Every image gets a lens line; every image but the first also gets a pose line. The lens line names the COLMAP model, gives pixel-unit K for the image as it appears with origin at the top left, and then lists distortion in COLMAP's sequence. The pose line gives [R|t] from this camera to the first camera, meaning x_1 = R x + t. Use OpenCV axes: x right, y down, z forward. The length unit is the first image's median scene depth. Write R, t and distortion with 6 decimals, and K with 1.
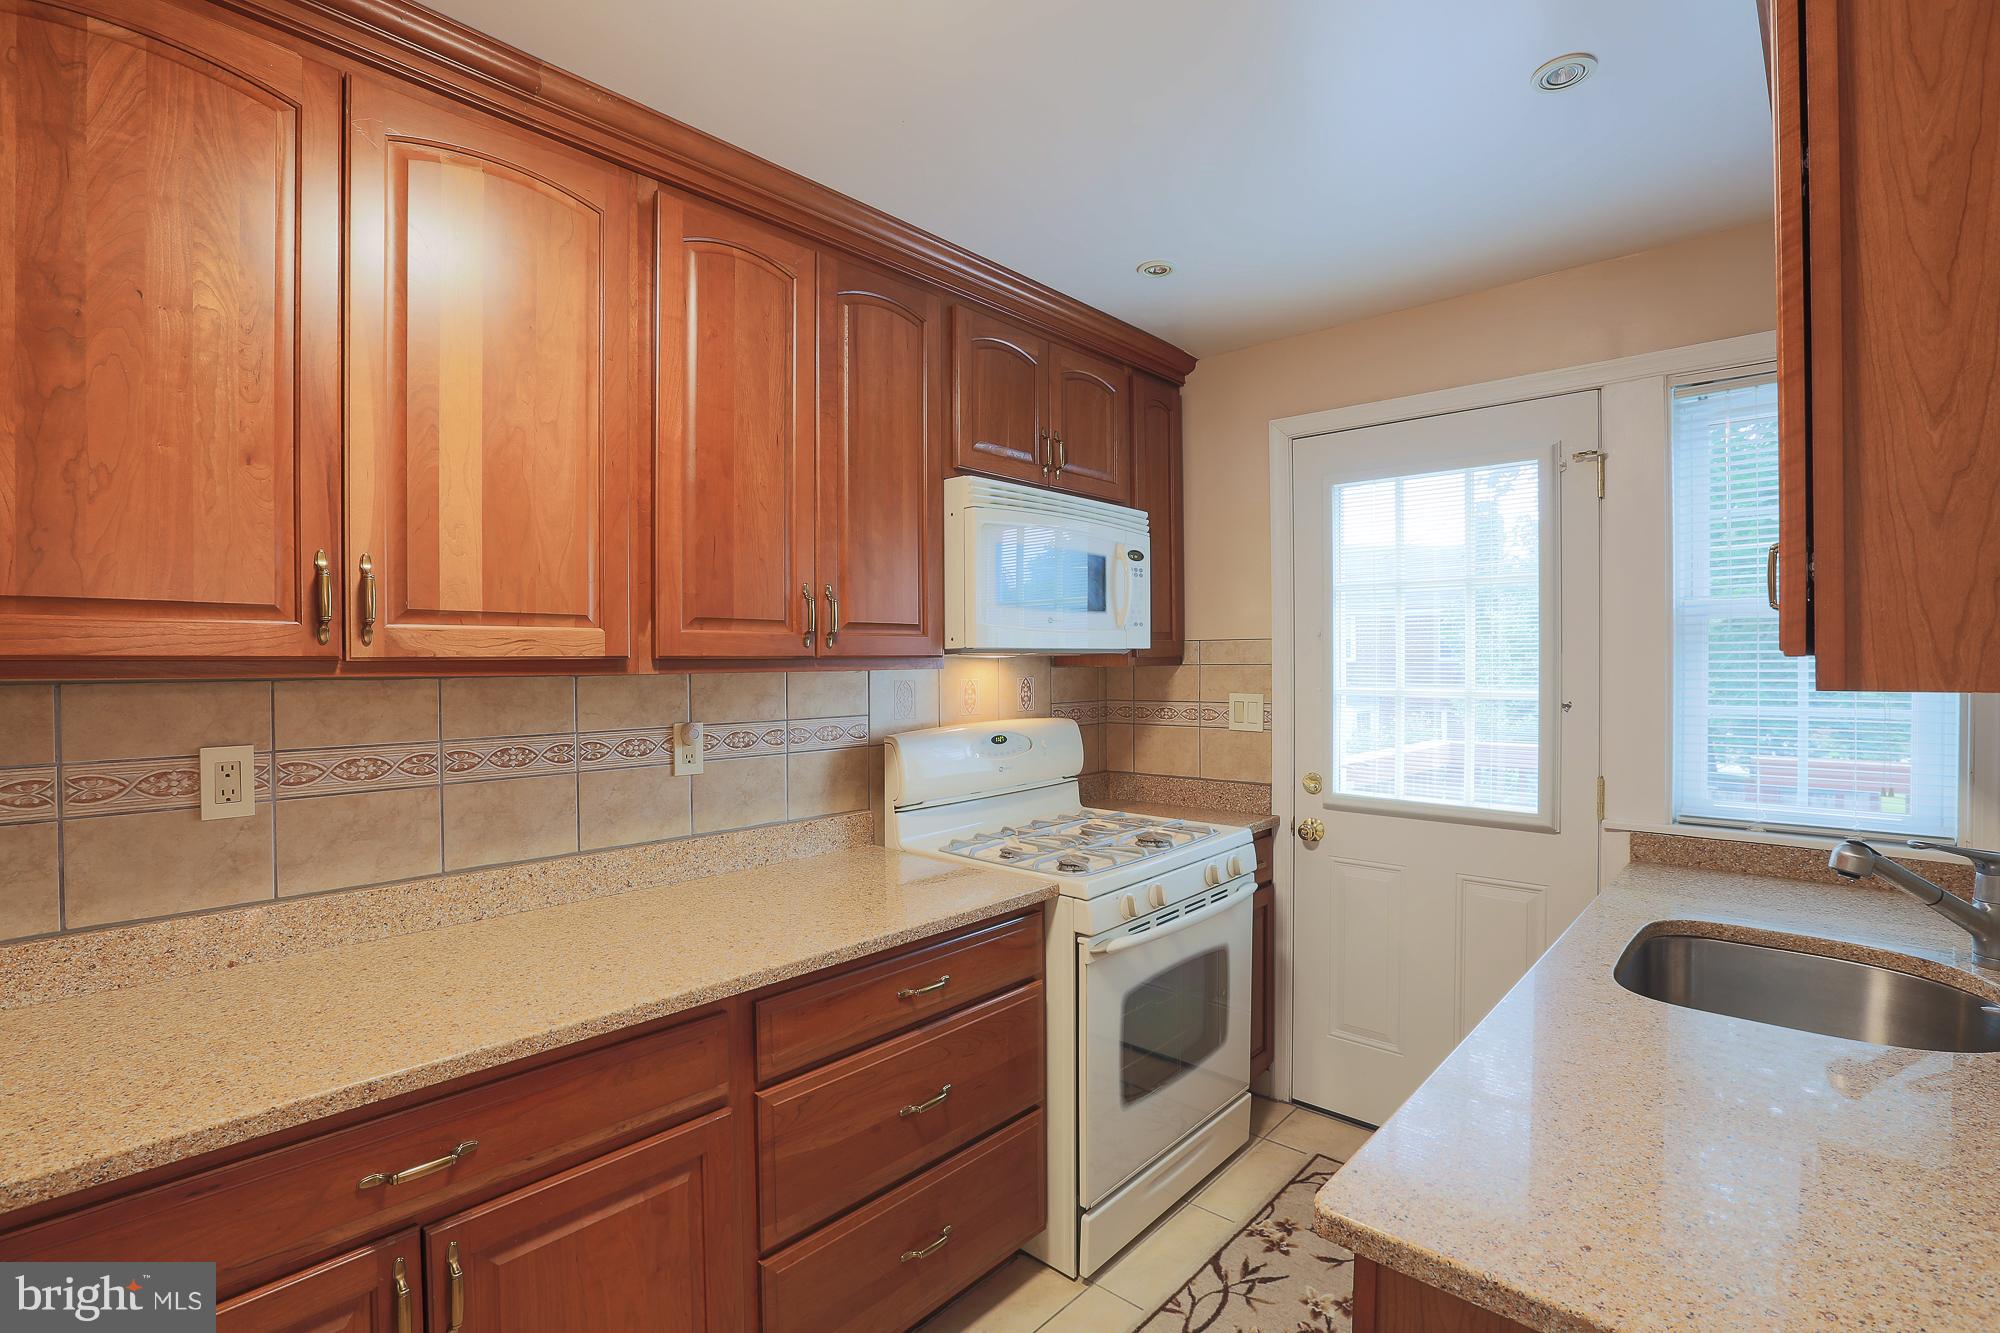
lens RADIAL K [[983.2, 0, 951.9], [0, 983.2, 664.8], [0, 0, 1]] dist [-0.051690, 0.018464]
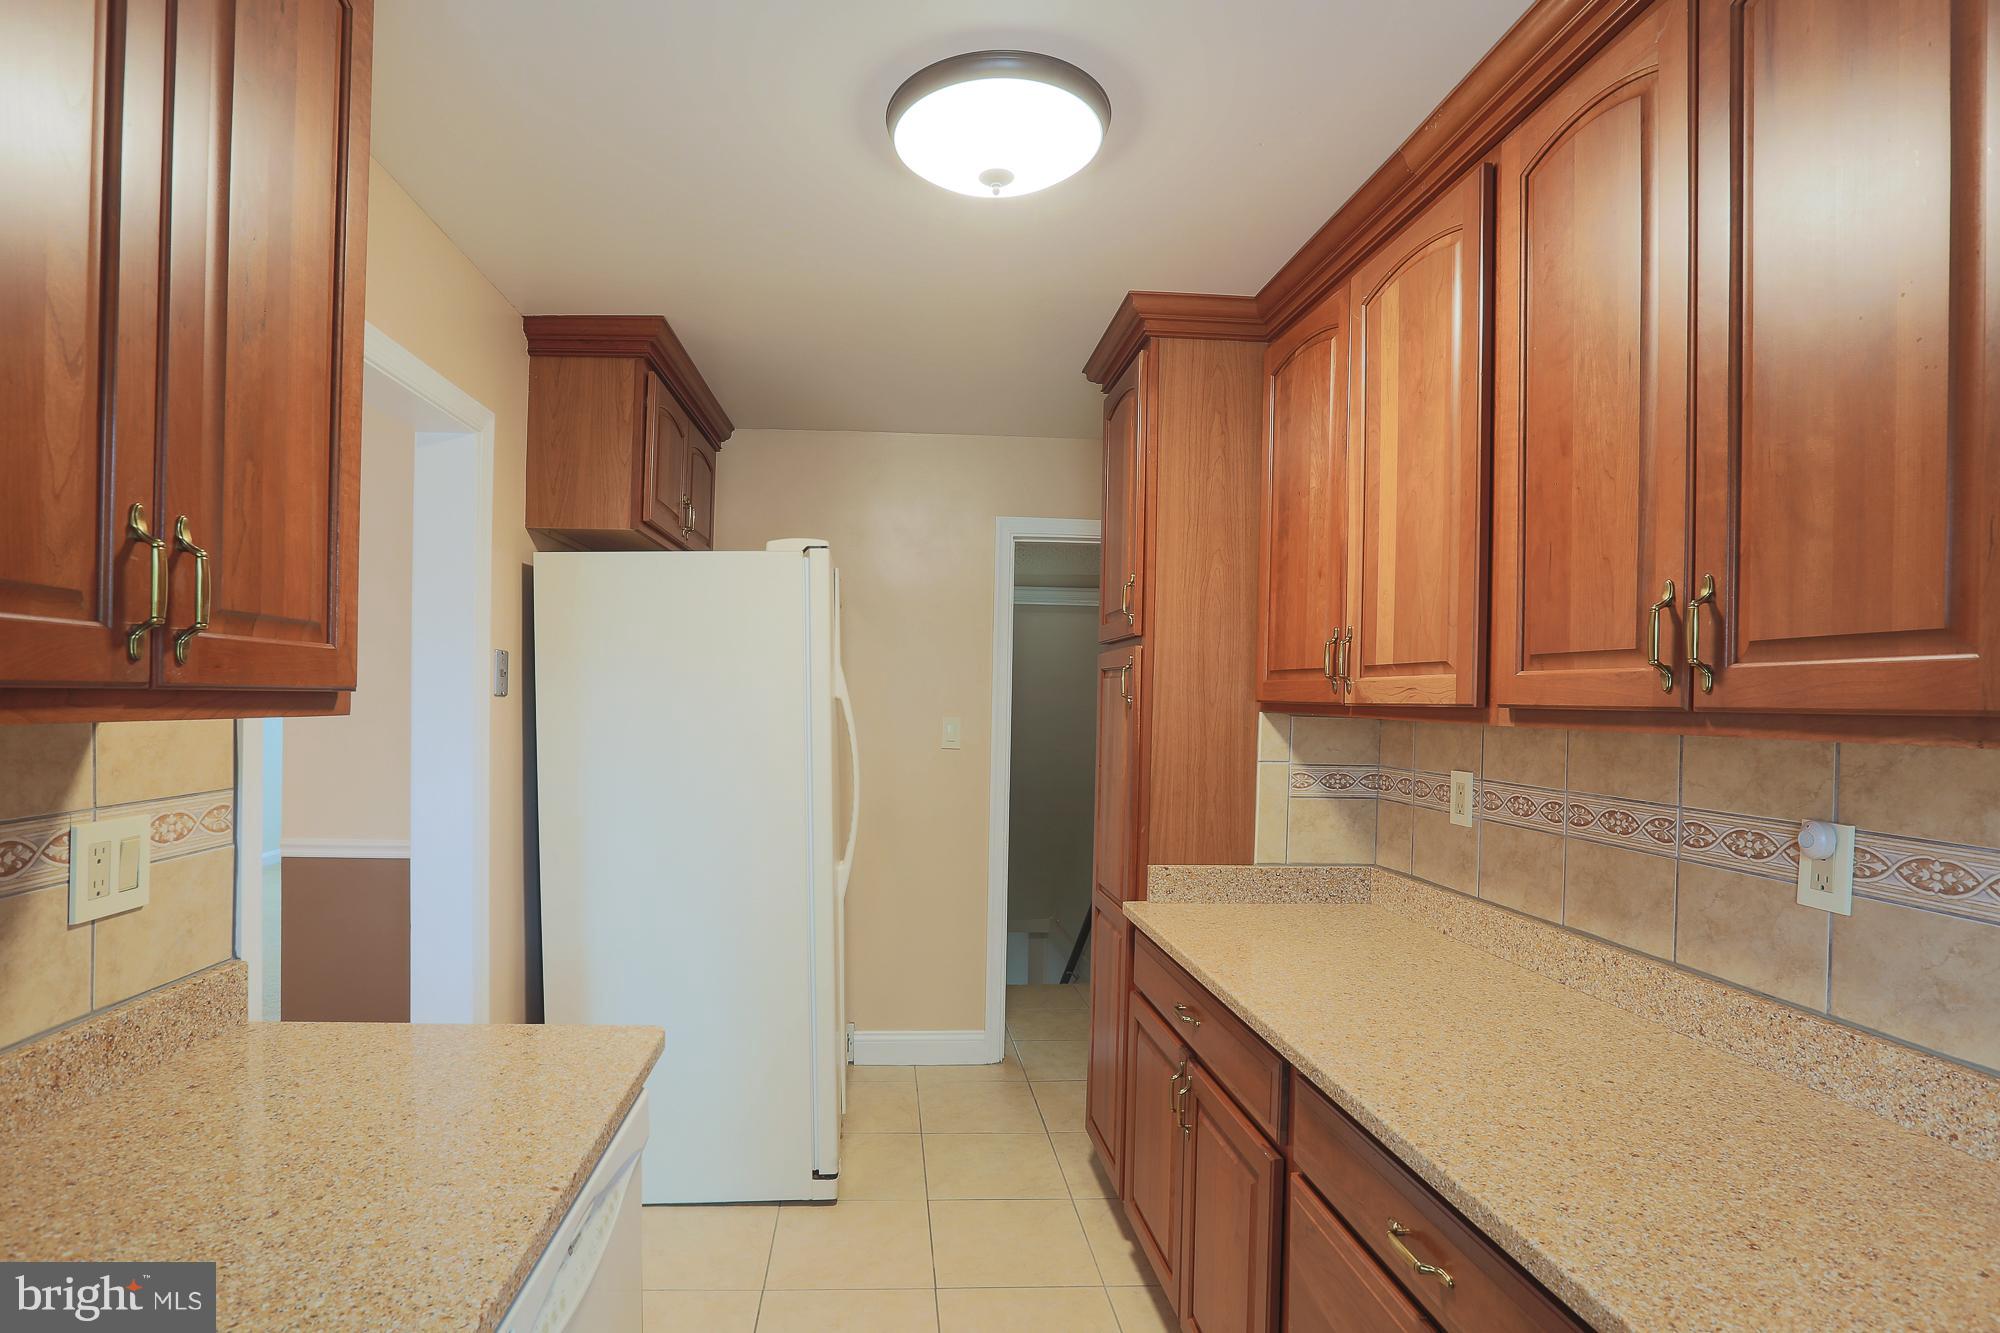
lens RADIAL K [[1104.6, 0, 1000.9], [0, 1104.6, 701.4], [0, 0, 1]] dist [-0.000955, -0.000239]
pose [[-0.668942, -0.002985, -0.743308, 0.638917], [-0.017546, 0.999777, 0.011776, -0.014482], [0.743107, 0.020920, -0.668845, 1.224886]]
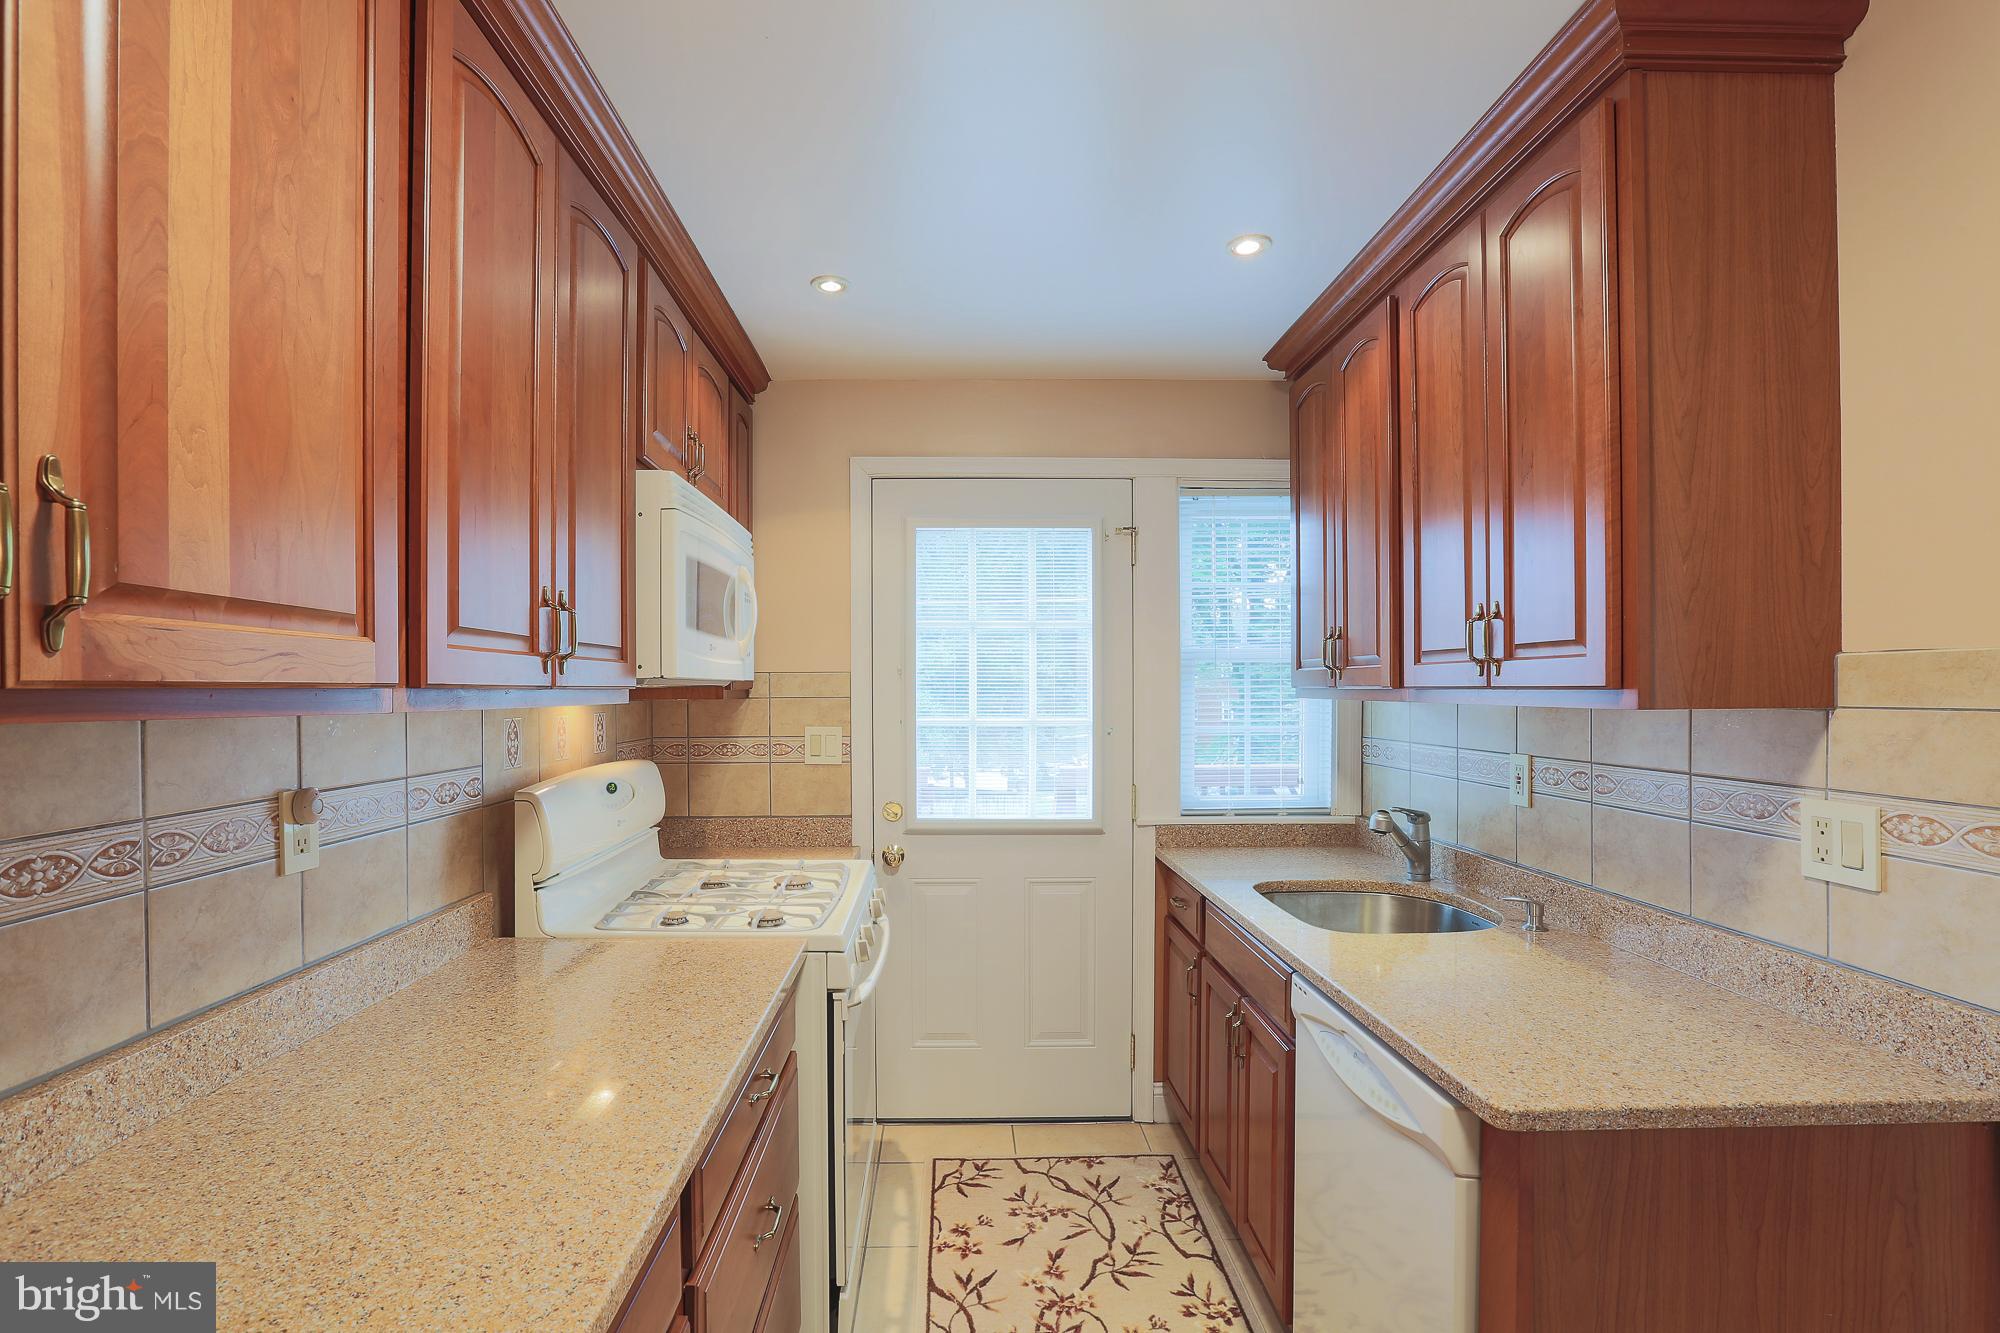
lens RADIAL K [[985.1, 0, 1054.0], [0, 985.1, 693.6], [0, 0, 1]] dist [-0.053034, 0.021806]
pose [[0.679445, 0.001271, 0.733725, -0.448106], [0.002760, 0.999987, -0.004287, 0.001350], [-0.733721, 0.004938, 0.679433, 0.248786]]
